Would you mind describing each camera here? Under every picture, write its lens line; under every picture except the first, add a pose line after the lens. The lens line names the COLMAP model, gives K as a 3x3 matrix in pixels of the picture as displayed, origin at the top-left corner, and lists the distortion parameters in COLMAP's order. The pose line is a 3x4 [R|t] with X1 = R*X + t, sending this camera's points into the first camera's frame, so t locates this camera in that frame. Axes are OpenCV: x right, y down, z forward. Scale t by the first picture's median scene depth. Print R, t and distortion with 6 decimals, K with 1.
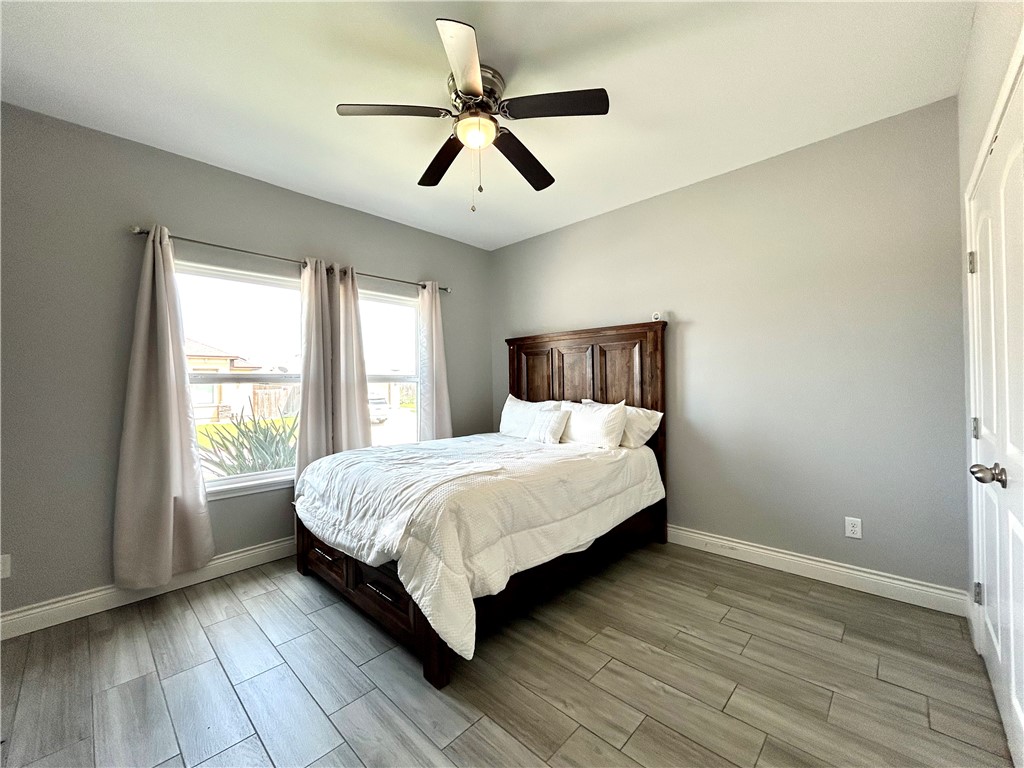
lens RADIAL K [[413.7, 0, 513.3], [0, 413.7, 384.8], [0, 0, 1]] dist [-0.001566, 0.000853]
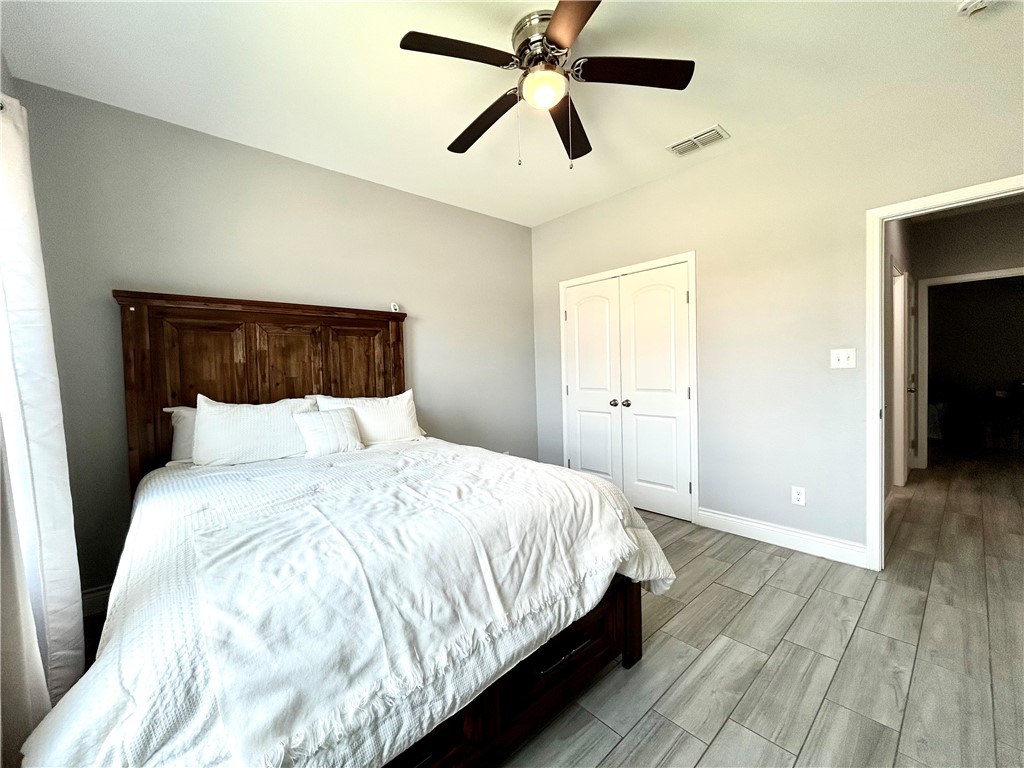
lens RADIAL K [[413.7, 0, 506.0], [0, 413.7, 383.2], [0, 0, 1]] dist [-0.001566, 0.000853]
pose [[0.084521, -0.019653, 0.996228, -0.668718], [0.030378, 0.999392, 0.017139, 0.012133], [-0.995959, 0.028814, 0.085066, 0.669300]]
